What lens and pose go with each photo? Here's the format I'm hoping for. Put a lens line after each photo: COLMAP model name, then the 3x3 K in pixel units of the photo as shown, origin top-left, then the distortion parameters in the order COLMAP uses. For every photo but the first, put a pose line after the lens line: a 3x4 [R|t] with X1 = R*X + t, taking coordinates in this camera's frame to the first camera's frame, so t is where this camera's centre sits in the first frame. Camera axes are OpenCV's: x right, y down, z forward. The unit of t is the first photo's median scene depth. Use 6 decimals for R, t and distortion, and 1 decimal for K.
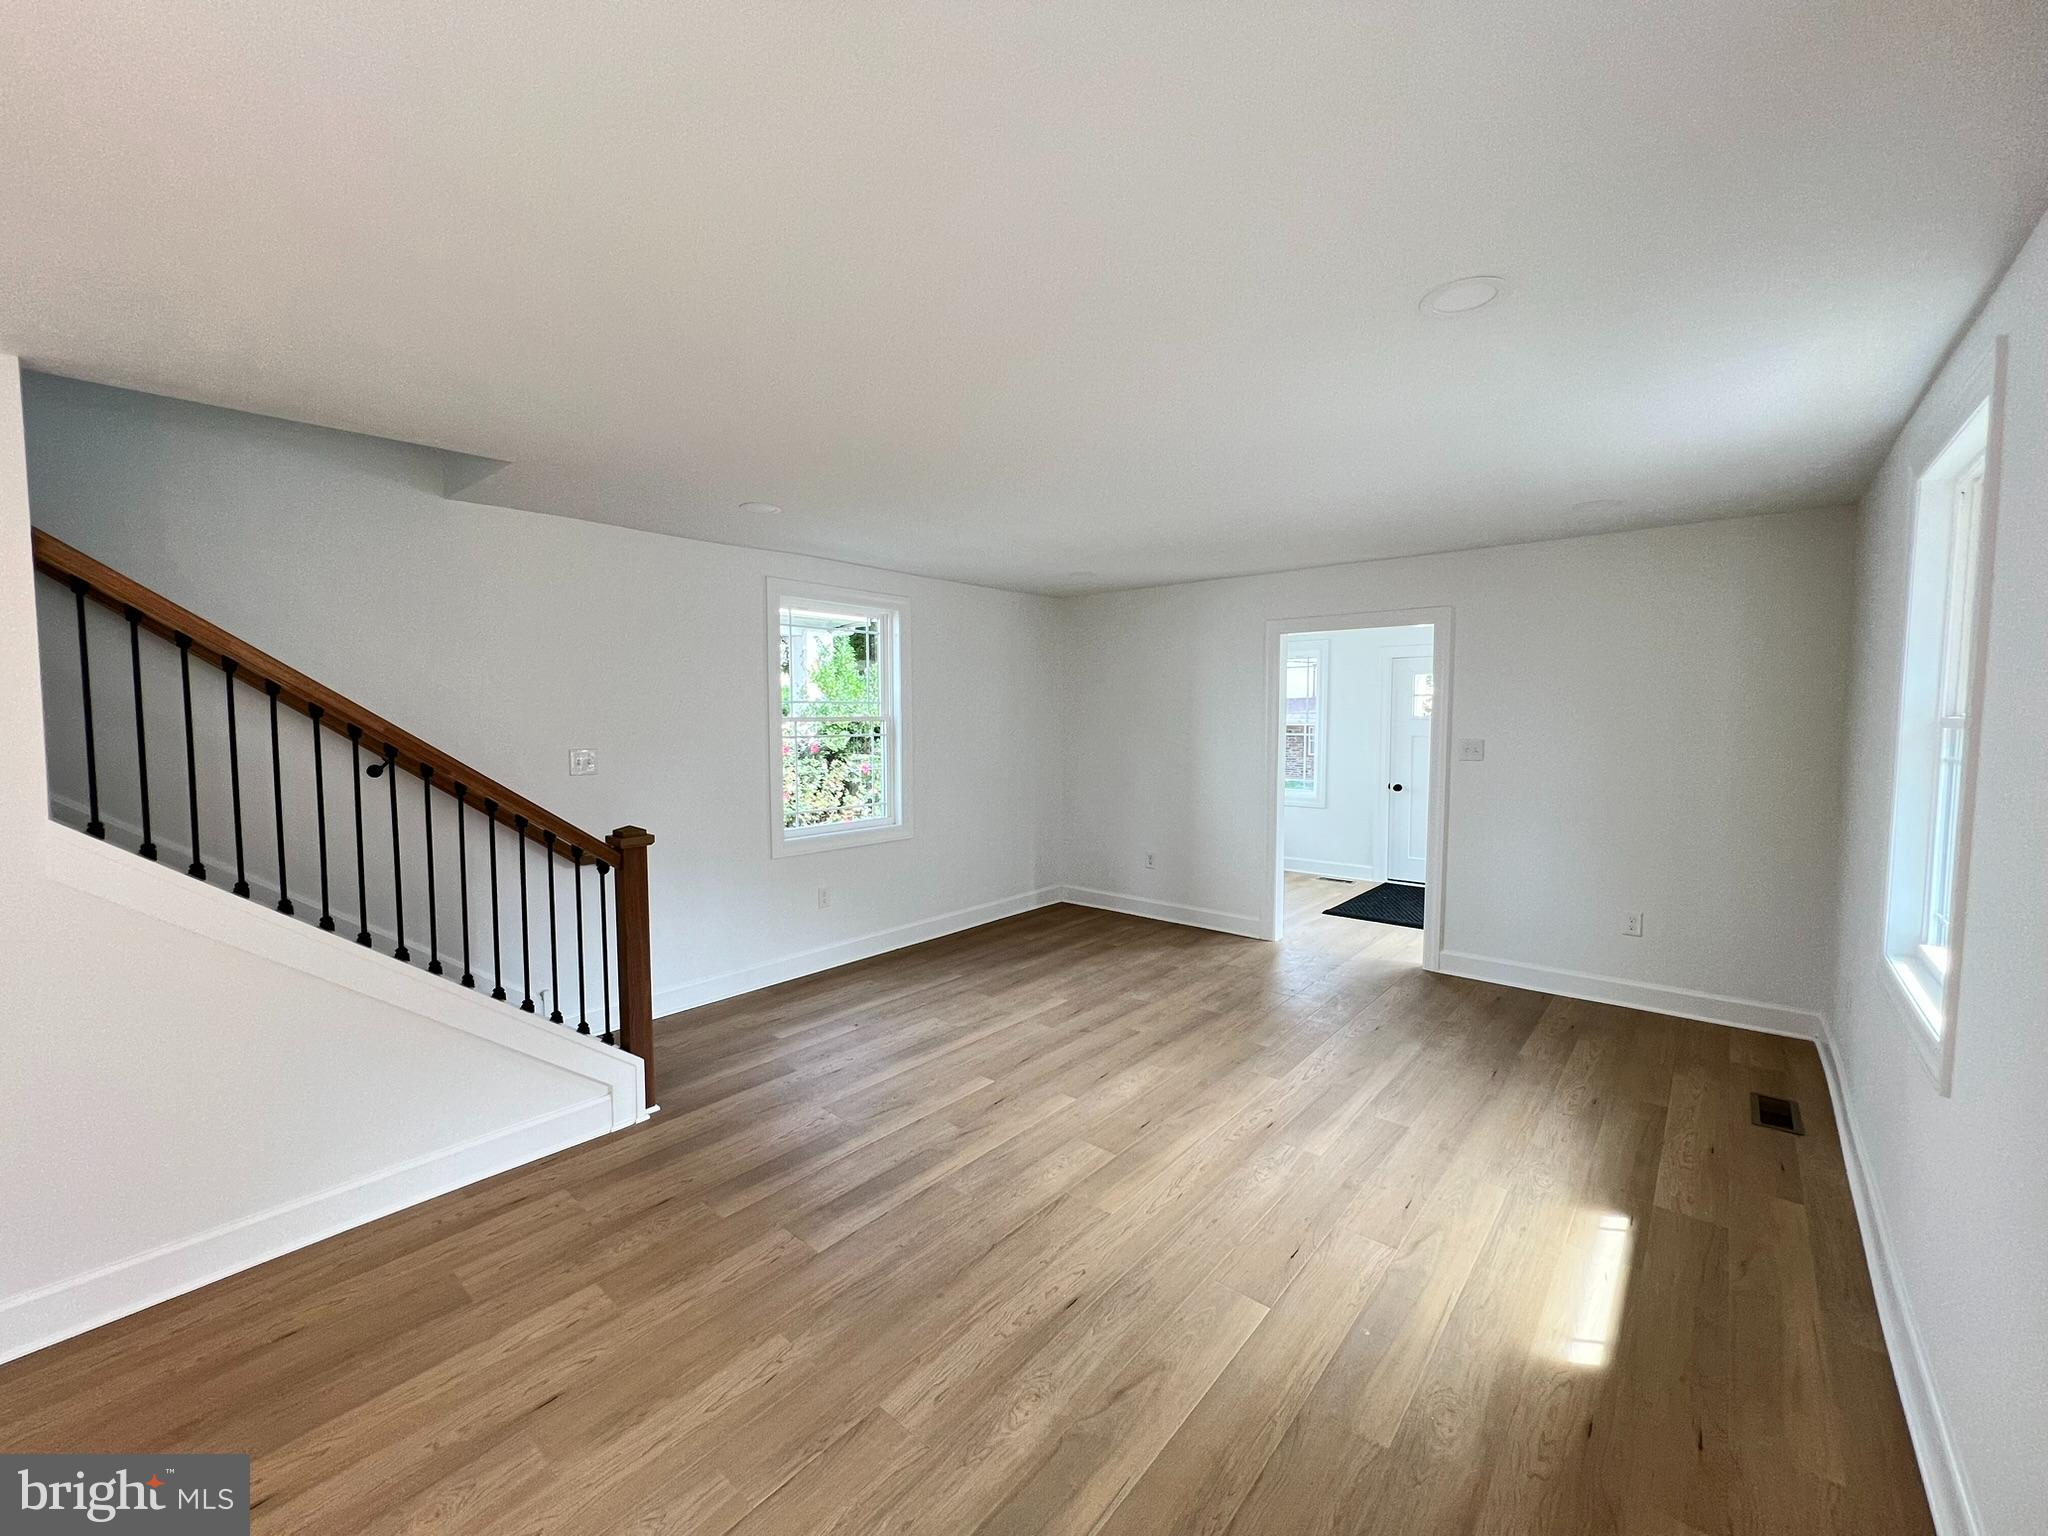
lens RADIAL K [[823.7, 0, 1019.7], [0, 823.7, 763.6], [0, 0, 1]] dist [0.000489, 0.000401]
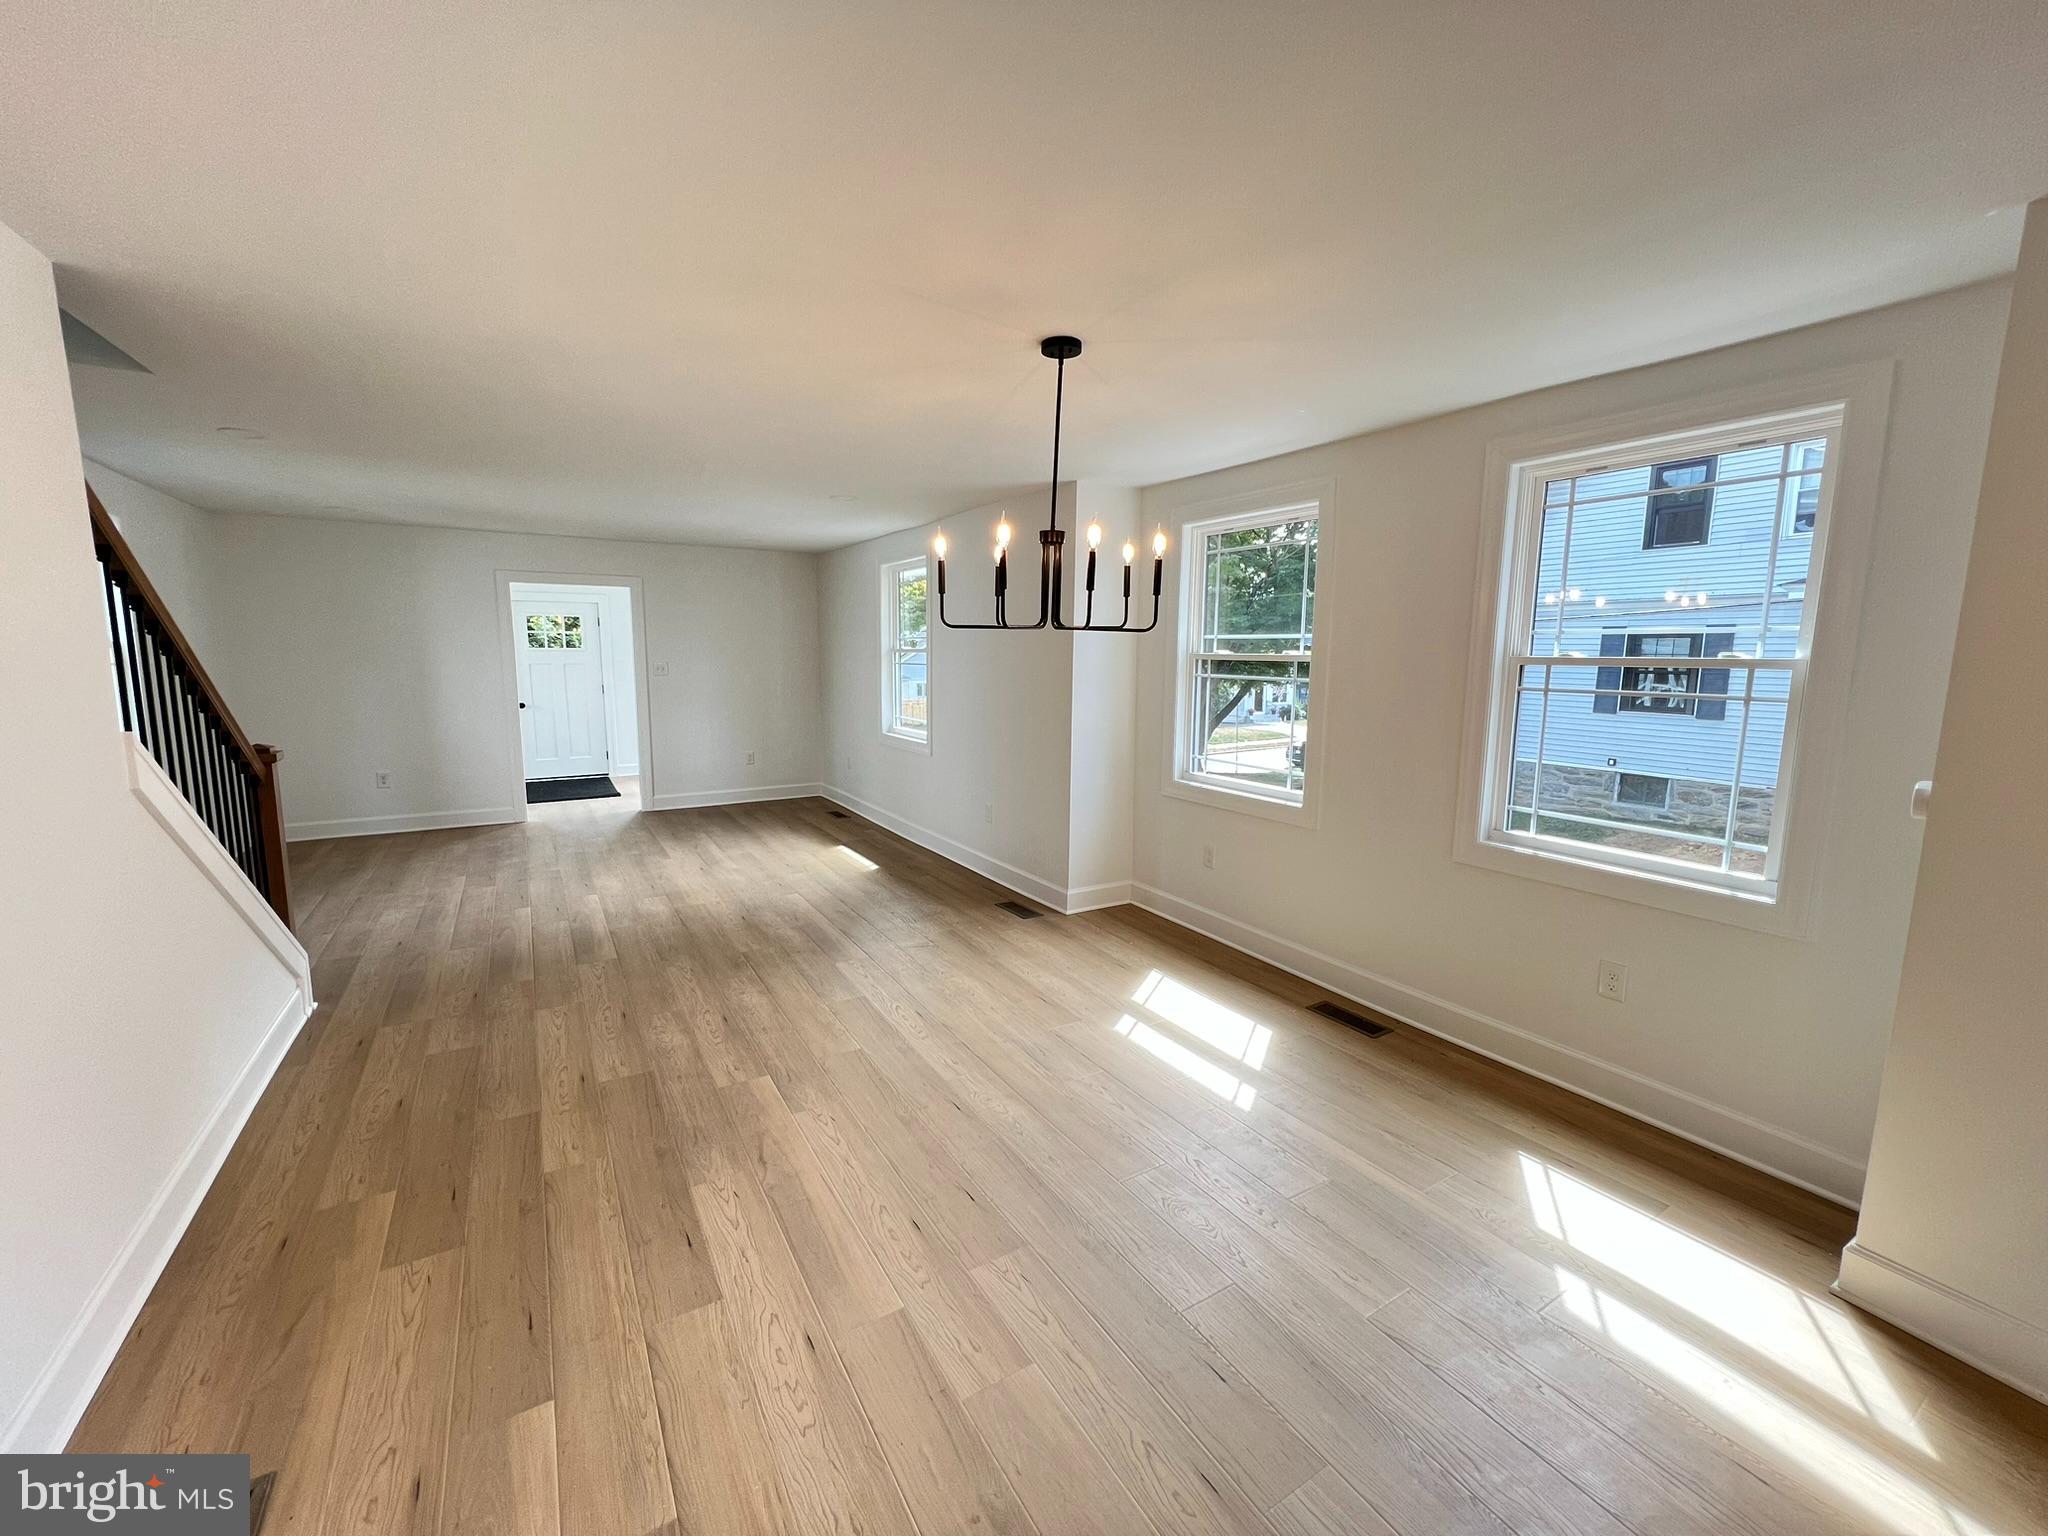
lens RADIAL K [[823.7, 0, 1019.7], [0, 823.7, 763.6], [0, 0, 1]] dist [0.000489, 0.000401]
pose [[0.308484, -0.126087, 0.942836, -0.876578], [0.051614, 0.991935, 0.115765, 0.019571], [-0.949828, 0.012952, 0.312504, -0.192707]]
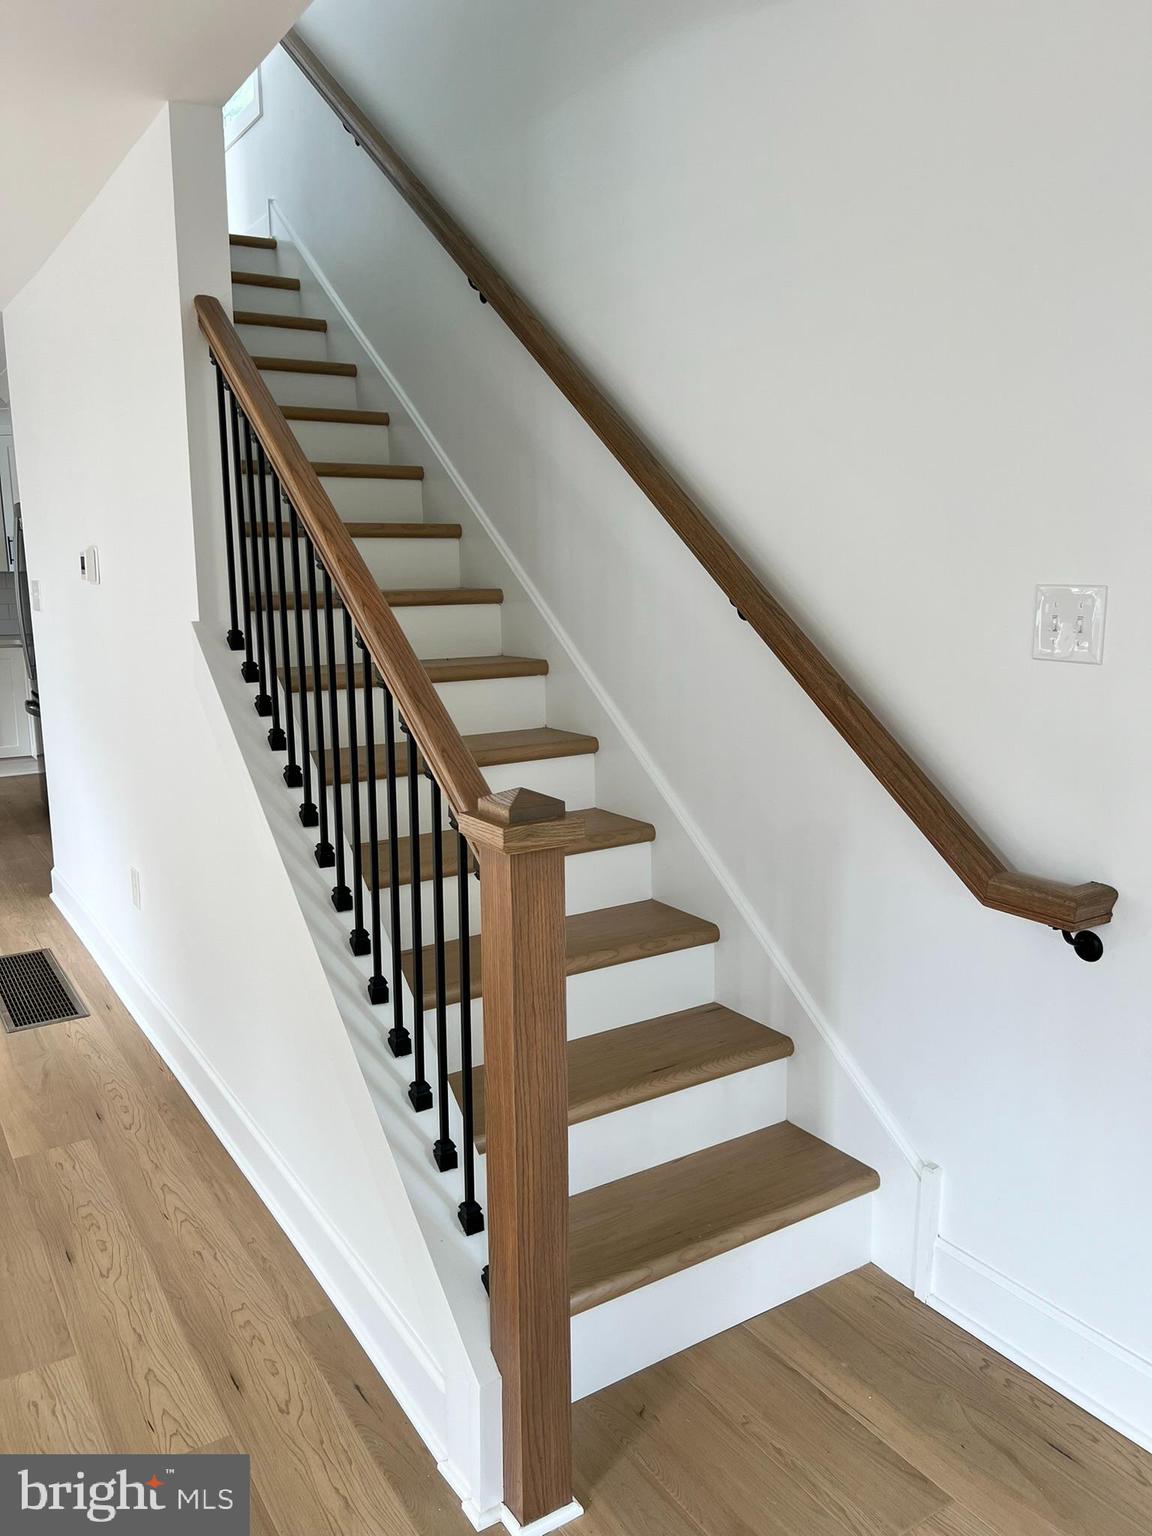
lens RADIAL K [[1169.7, 0, 576.0], [0, 1169.7, 768.0], [0, 0, 1]] dist [-0.001978, -0.001804]
pose [[-0.284666, 0.169600, -0.943505, 0.019895], [-0.054842, 0.979732, 0.192659, -0.027962], [0.957057, 0.106587, -0.269596, 0.889726]]
